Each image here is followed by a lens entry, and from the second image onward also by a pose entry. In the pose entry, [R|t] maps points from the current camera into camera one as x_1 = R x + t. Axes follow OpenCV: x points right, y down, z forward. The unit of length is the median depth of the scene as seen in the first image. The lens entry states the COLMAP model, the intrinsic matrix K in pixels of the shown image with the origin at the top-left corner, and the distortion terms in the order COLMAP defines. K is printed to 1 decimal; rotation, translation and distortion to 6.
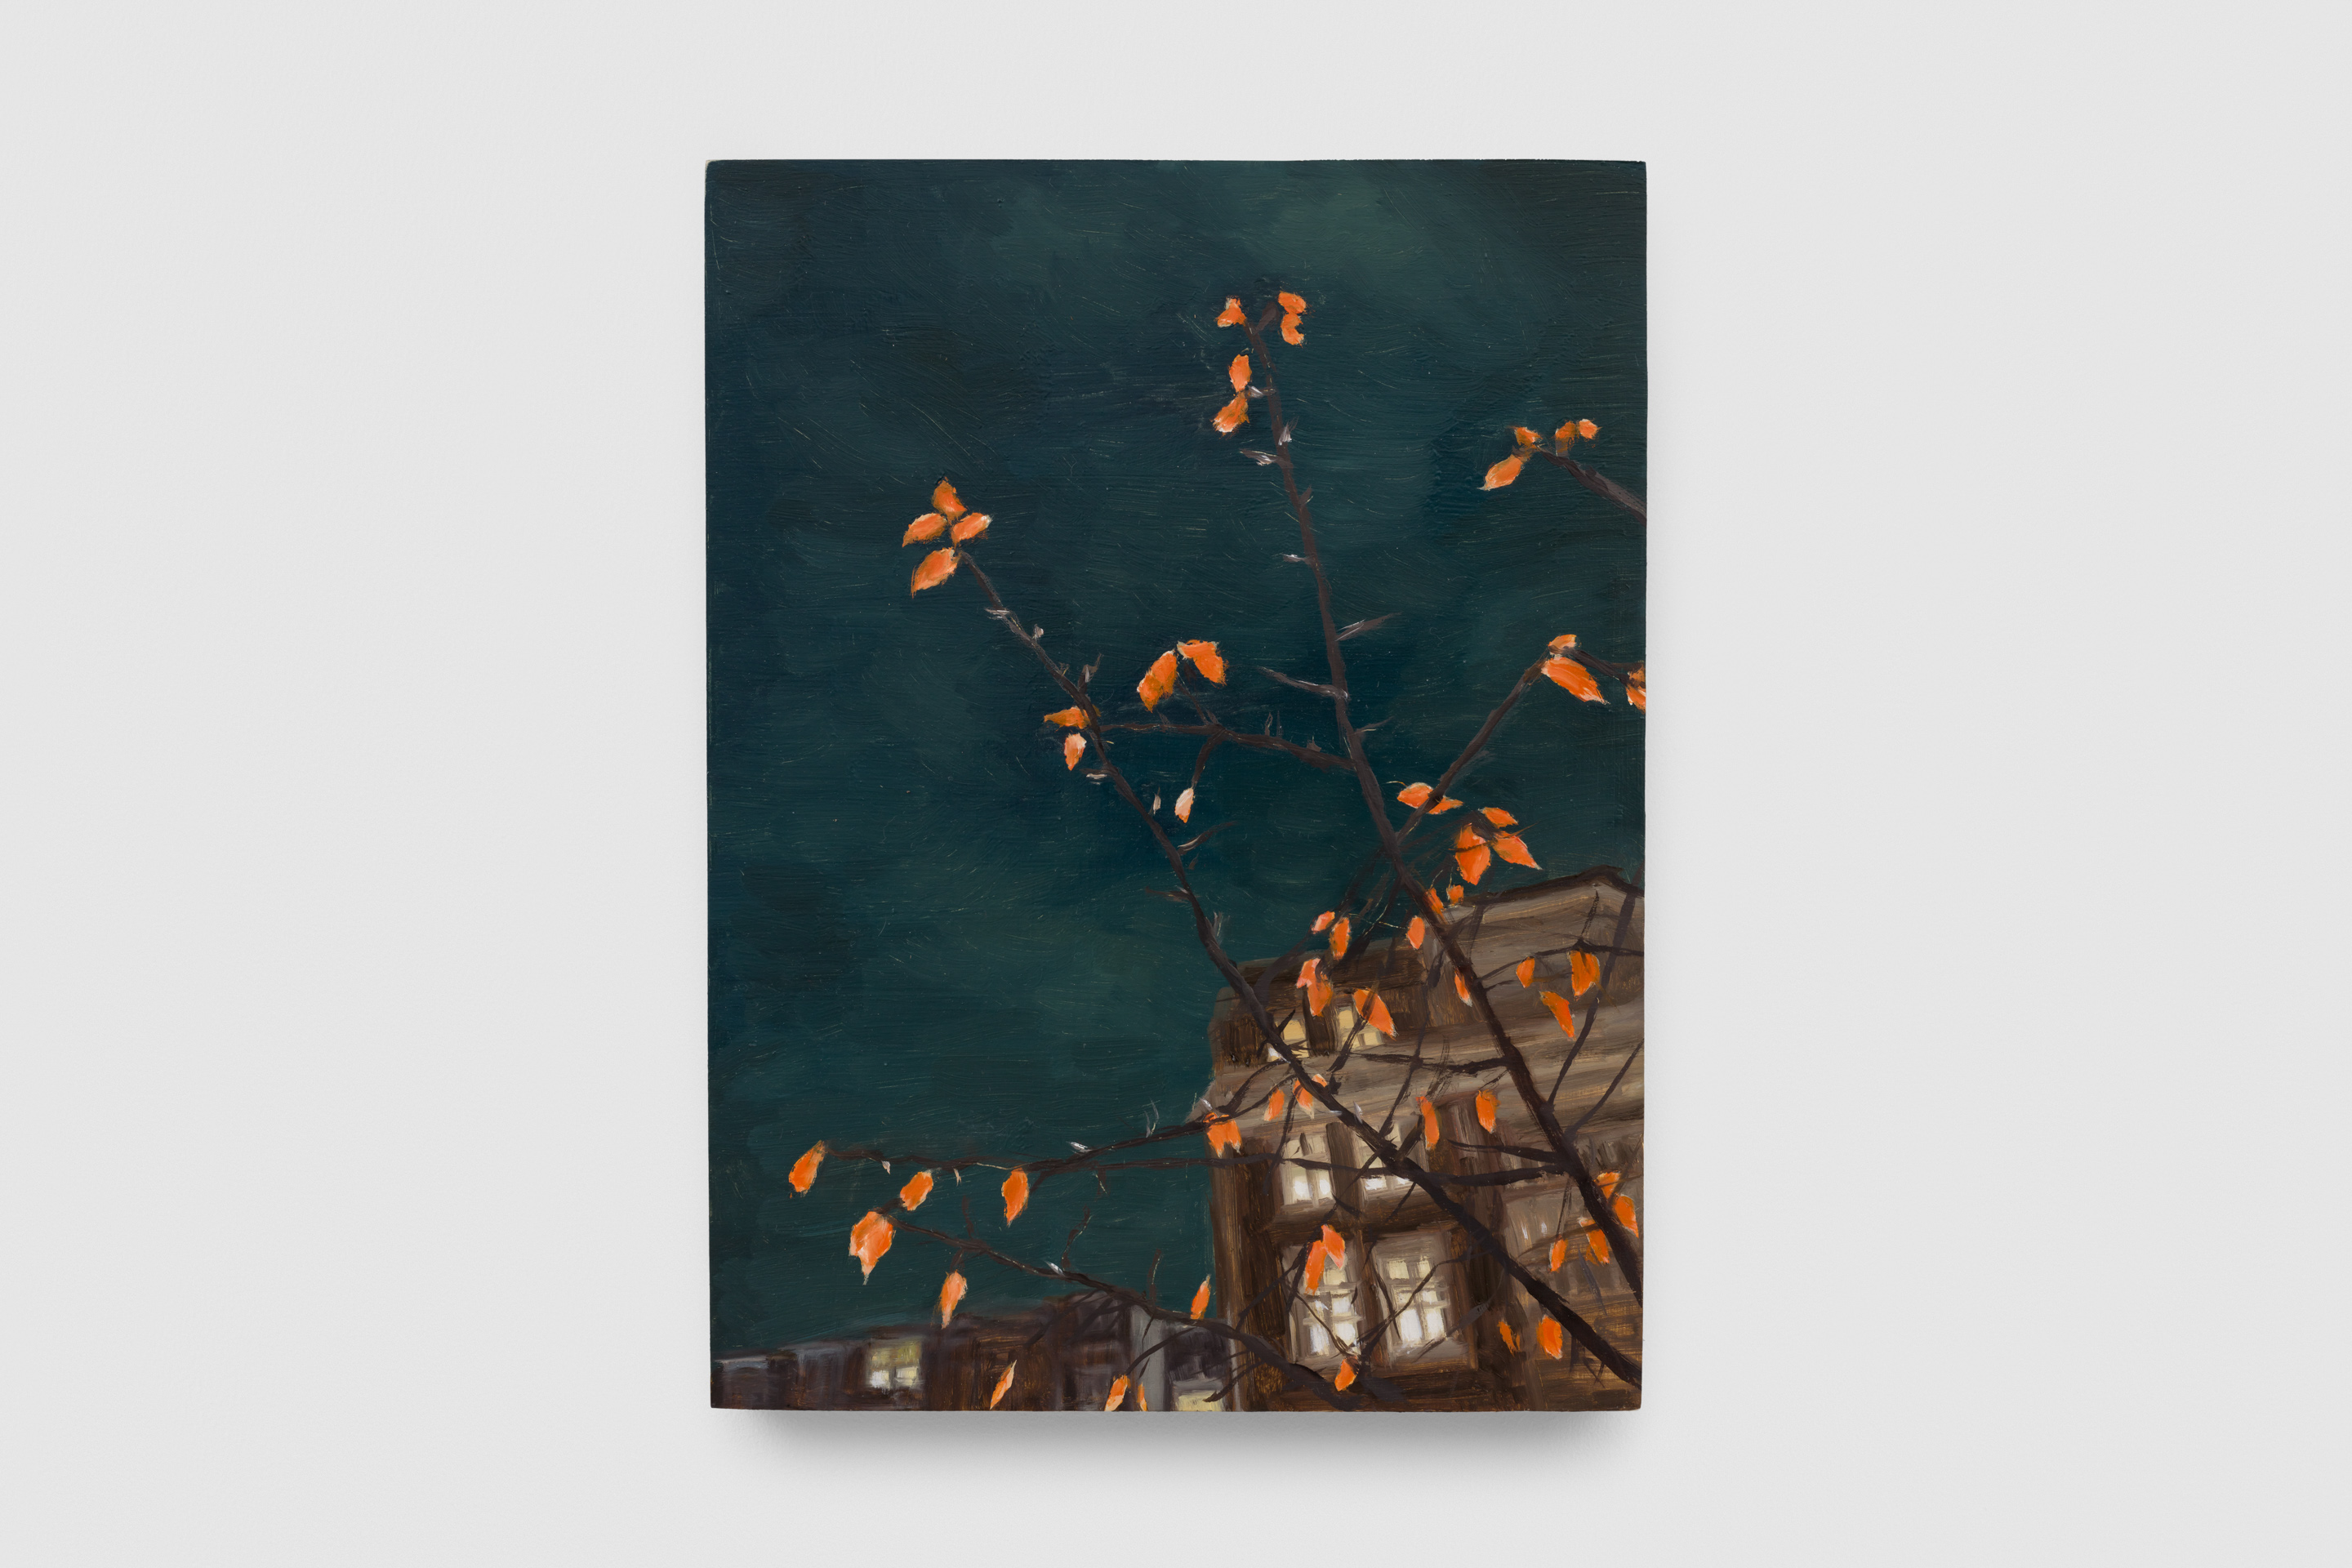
lens RADIAL K [[3376.8, 0, 1177.1], [0, 3376.8, 782.4], [0, 0, 1]] dist [-0.232705, 0.000000]
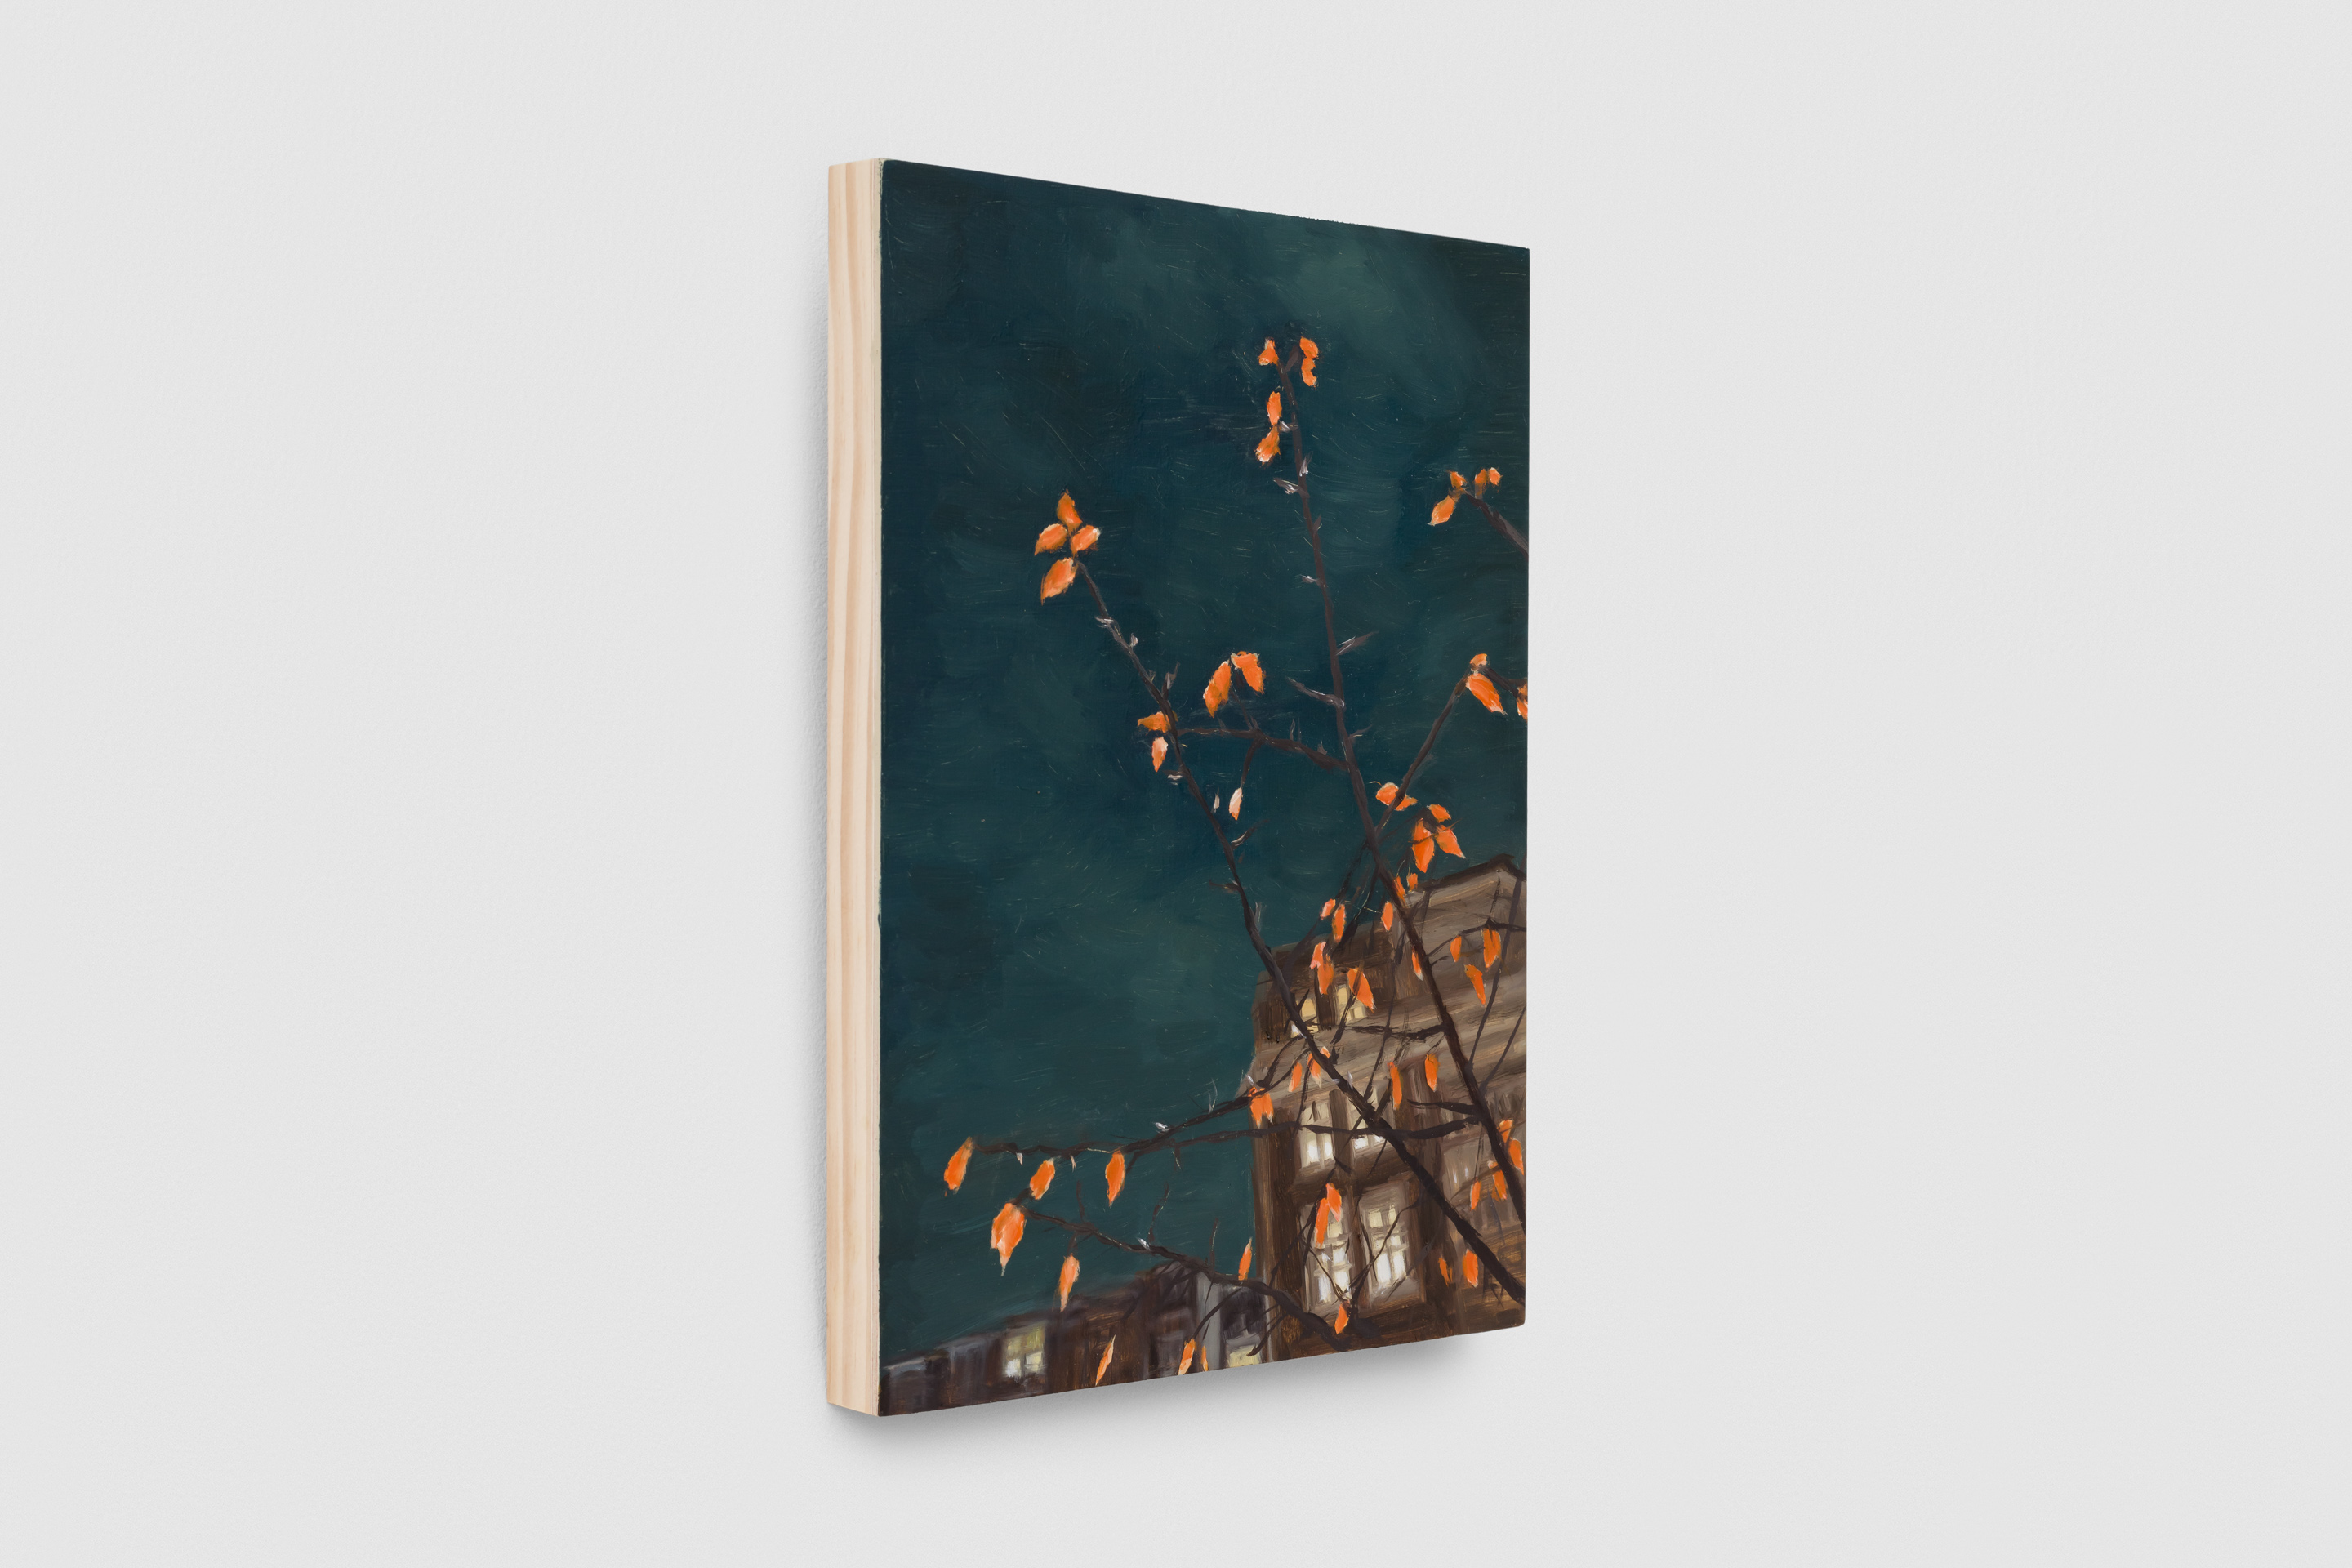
lens RADIAL K [[3376.8, 0, 1177.5], [0, 3376.8, 783.5], [0, 0, 1]] dist [-0.232705, 0.000000]
pose [[0.782805, -0.003164, 0.622259, -0.684576], [0.015526, 0.999775, -0.014448, 0.015568], [-0.622073, 0.020971, 0.782678, 0.163977]]
